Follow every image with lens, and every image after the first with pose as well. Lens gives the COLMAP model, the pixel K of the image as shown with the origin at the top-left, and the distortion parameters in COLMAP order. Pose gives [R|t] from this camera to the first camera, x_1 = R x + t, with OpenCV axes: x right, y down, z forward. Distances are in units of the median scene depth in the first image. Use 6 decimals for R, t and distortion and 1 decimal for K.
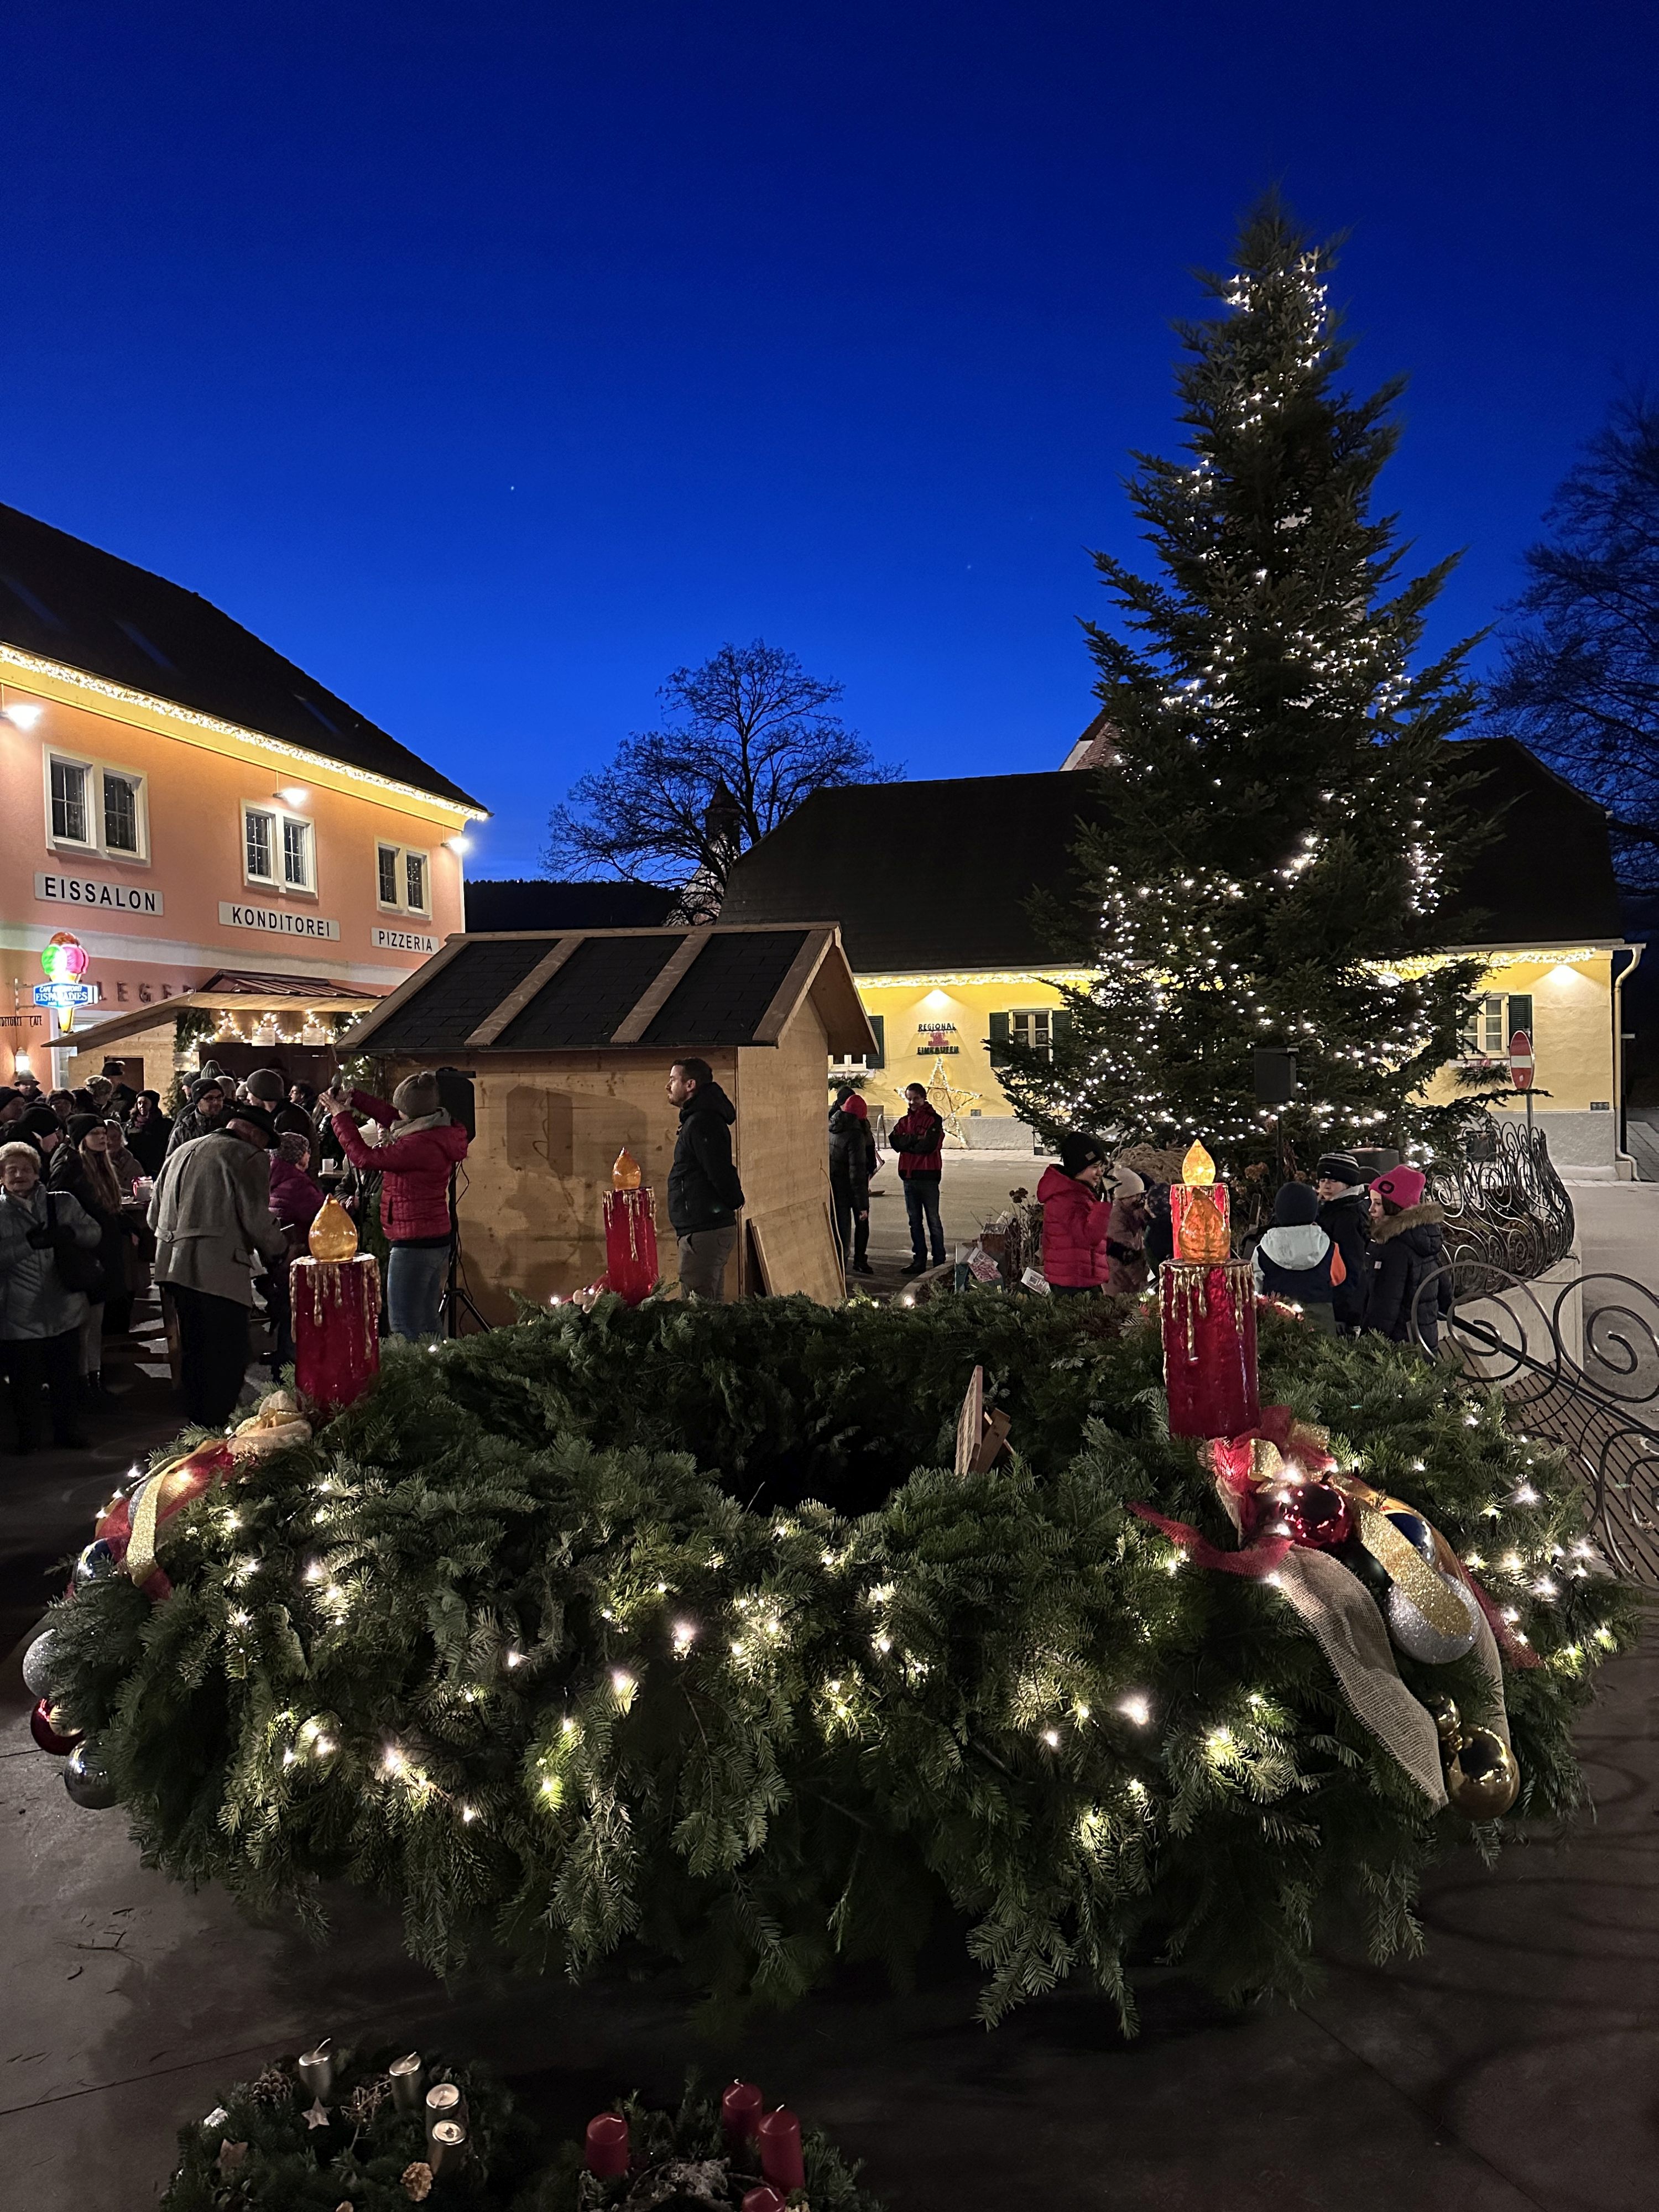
lens RADIAL K [[1528.2, 0, 829.5], [0, 1528.2, 1106.0], [0, 0, 1]] dist [0.186641, -0.358781]
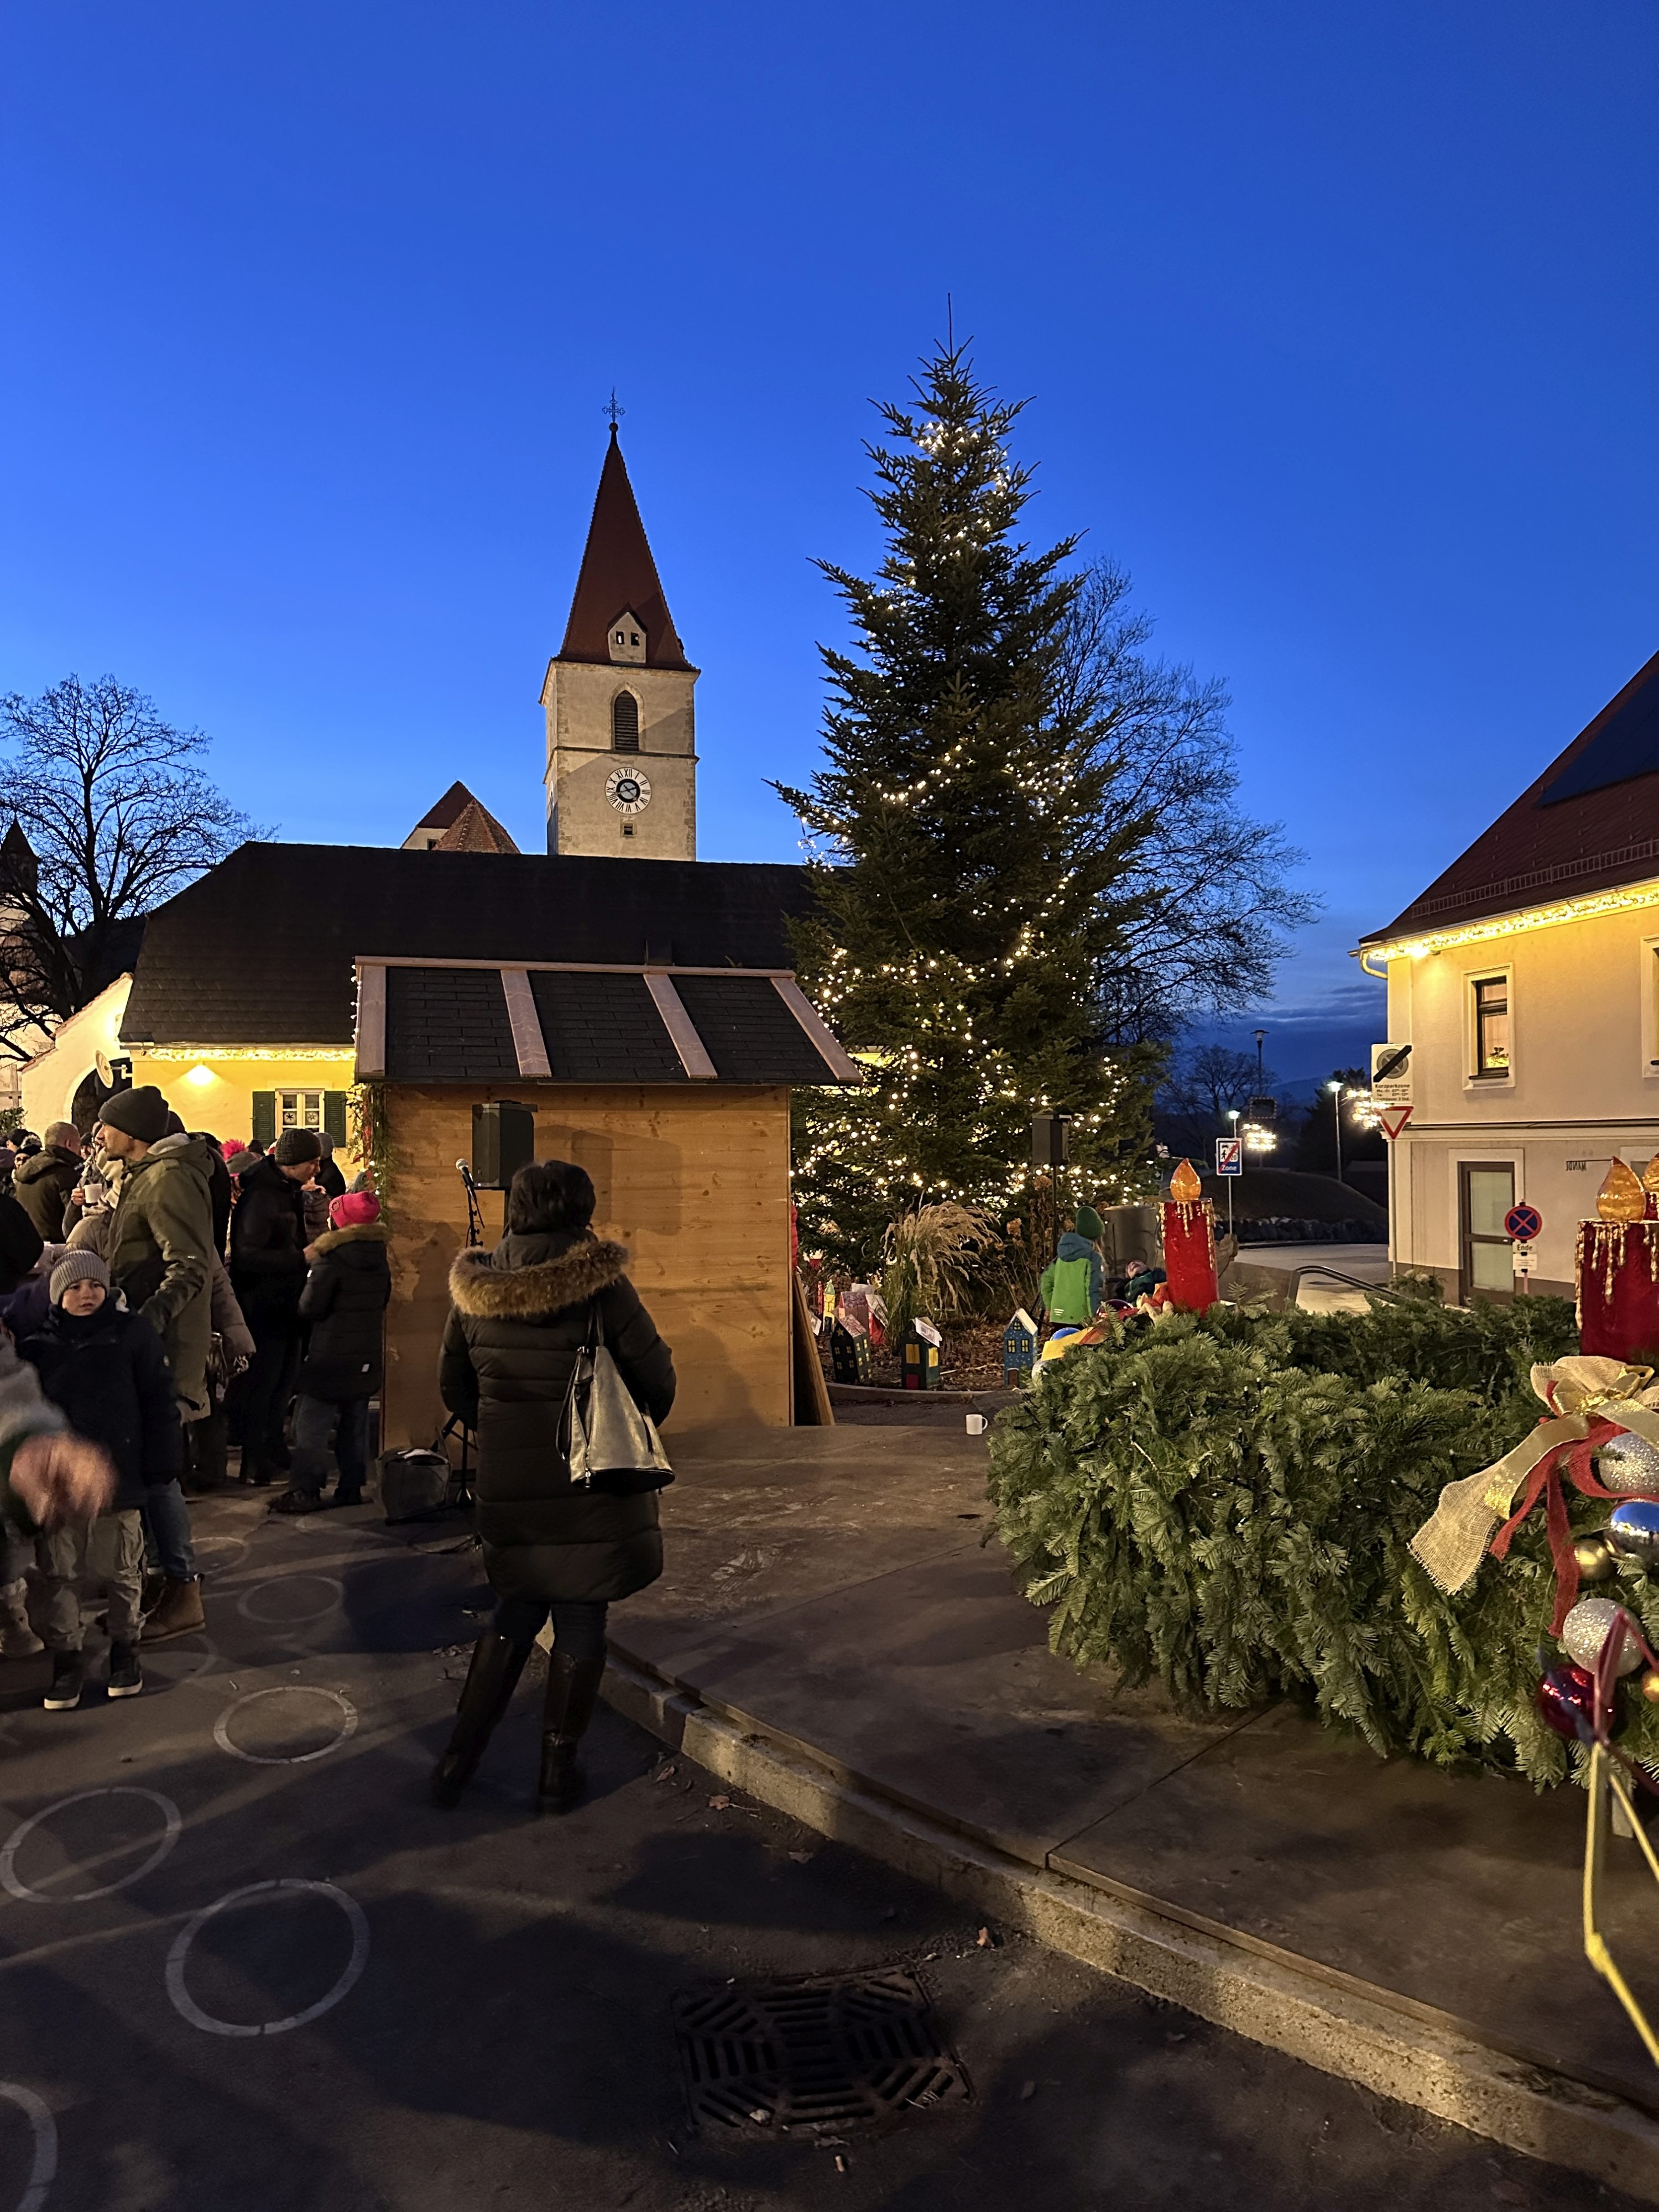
lens RADIAL K [[1530.7, 0, 814.8], [0, 1530.7, 1109.3], [0, 0, 1]] dist [0.184728, -0.363022]
pose [[0.896139, 0.026716, 0.442968, -0.174584], [0.000136, 0.998170, -0.060477, 0.012316], [-0.443773, 0.054257, 0.894495, 0.044742]]
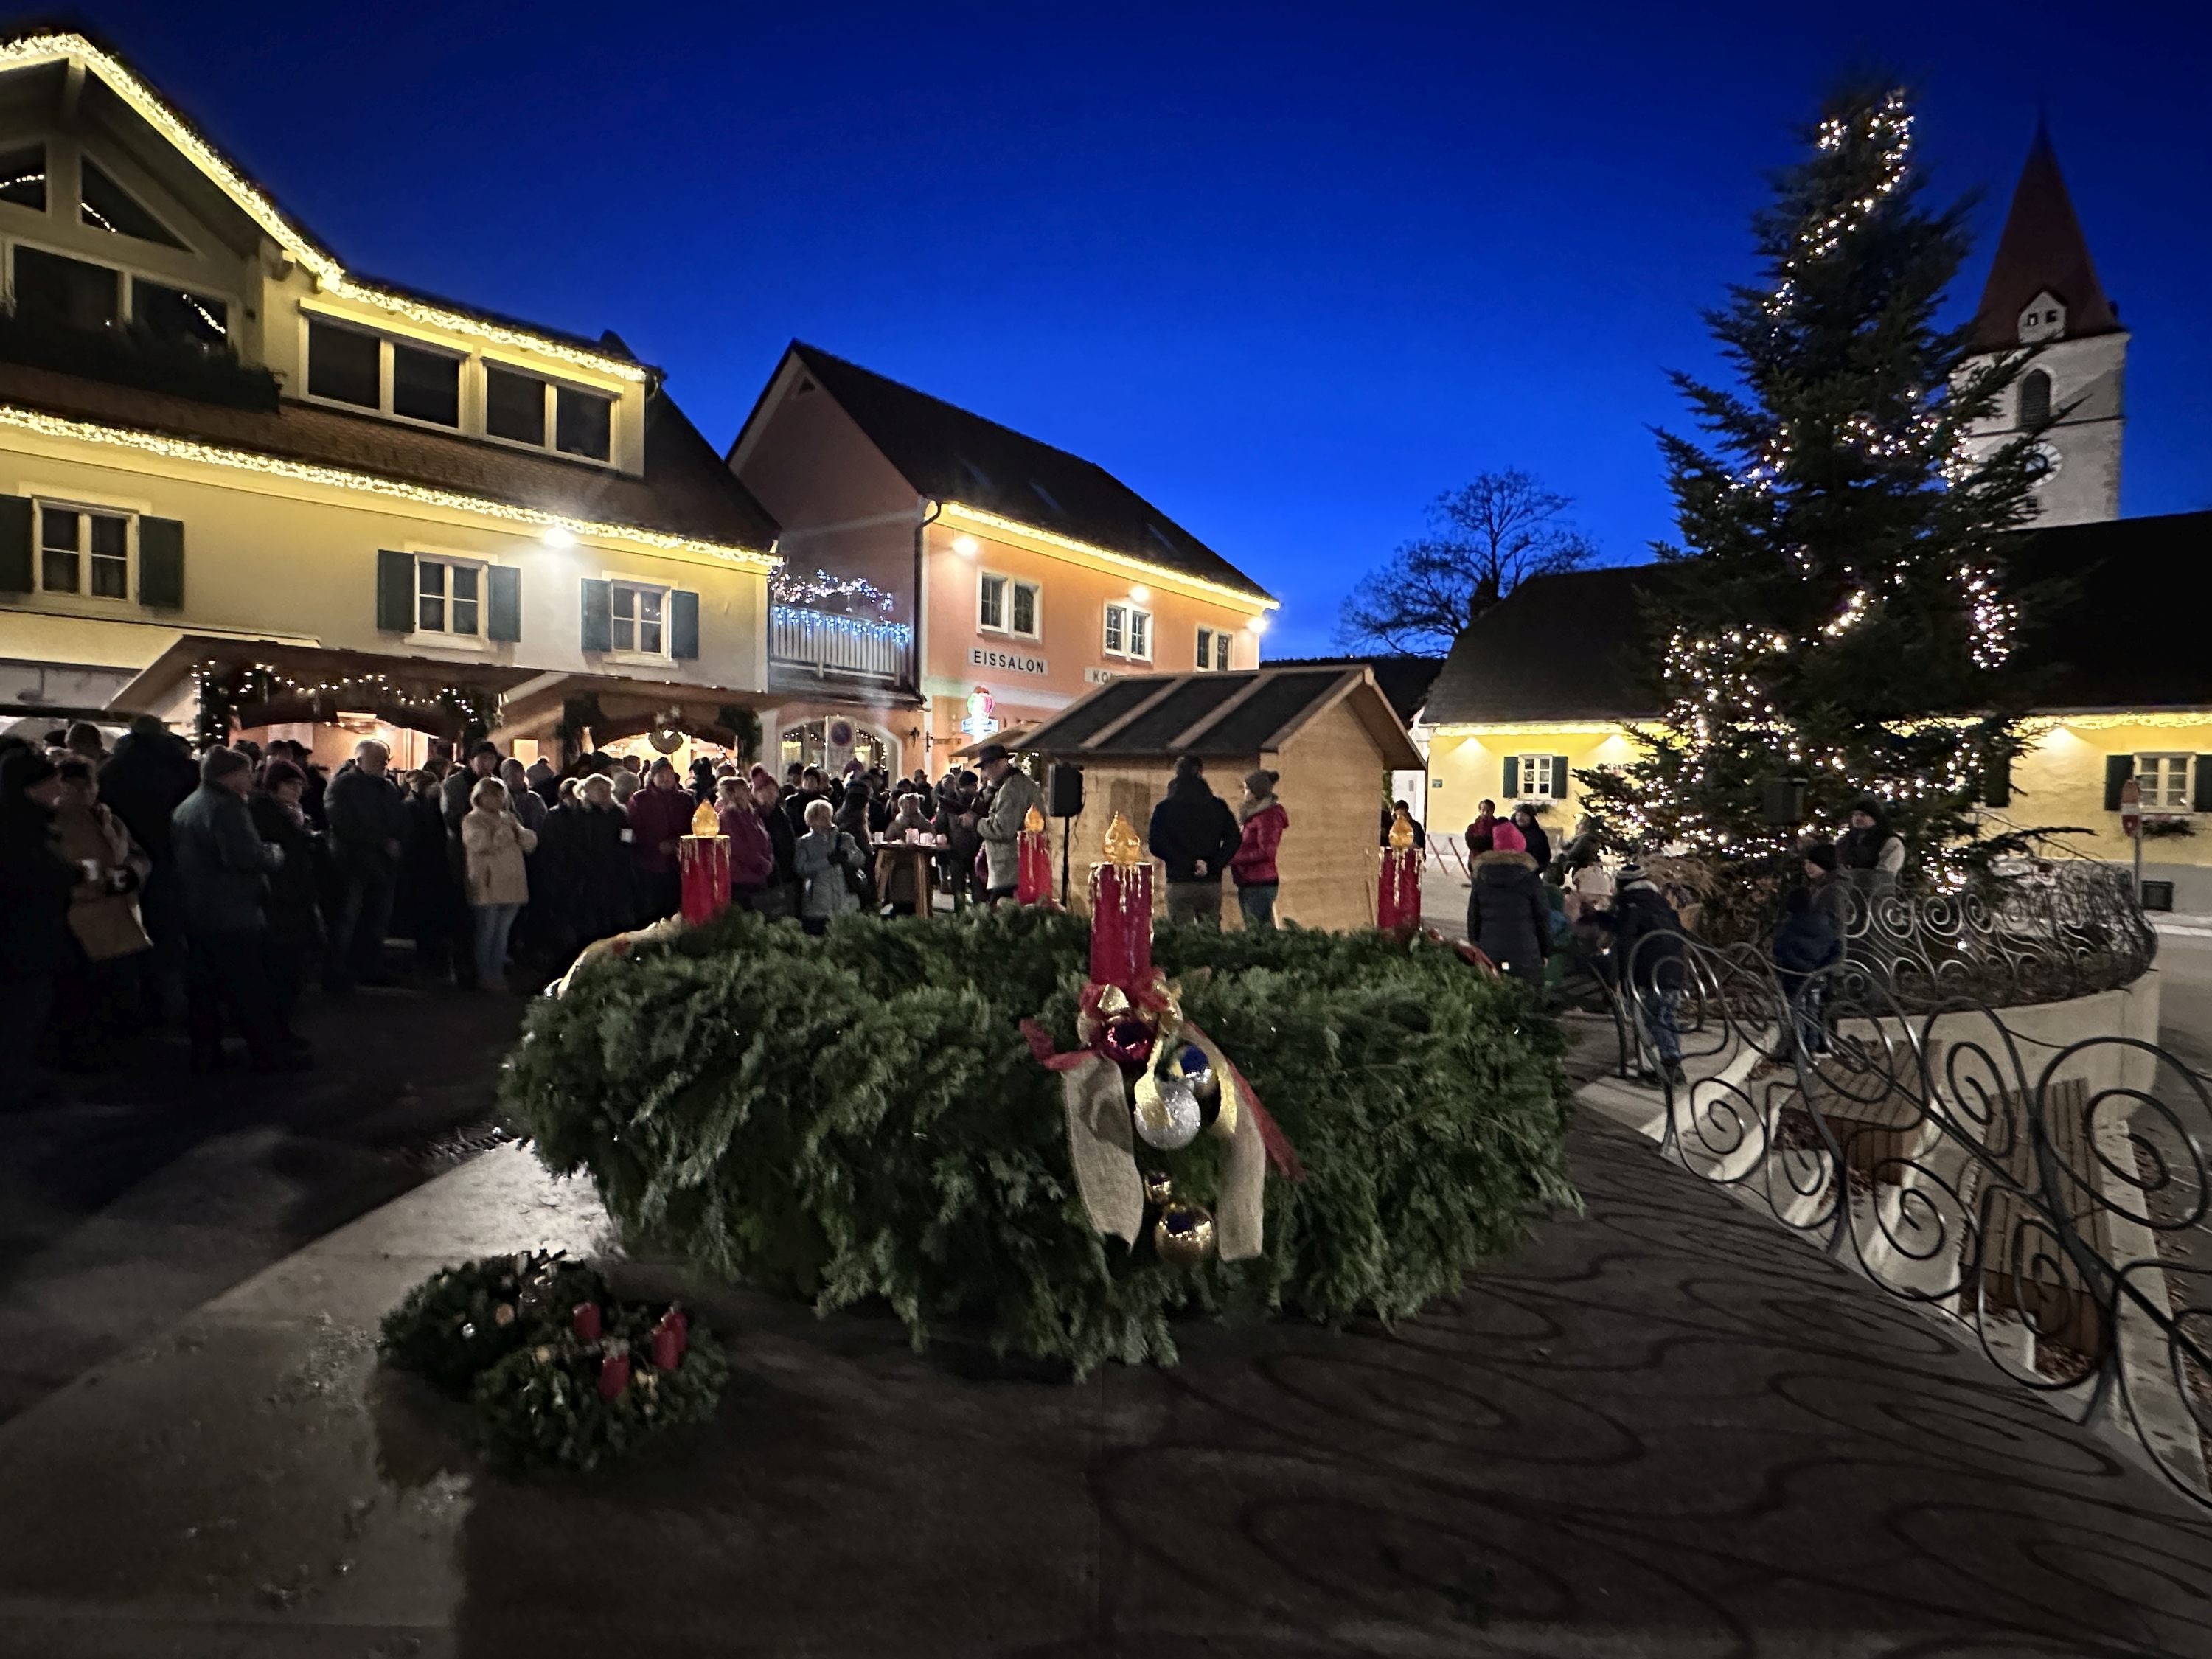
lens RADIAL K [[1140.6, 0, 1105.1], [0, 1140.6, 823.8], [0, 0, 1]] dist [0.000575, 0.000334]
pose [[0.917330, 0.052797, -0.394613, 0.079172], [-0.052559, 0.998553, 0.011420, 0.006814], [0.394644, 0.010265, 0.918777, 0.006144]]
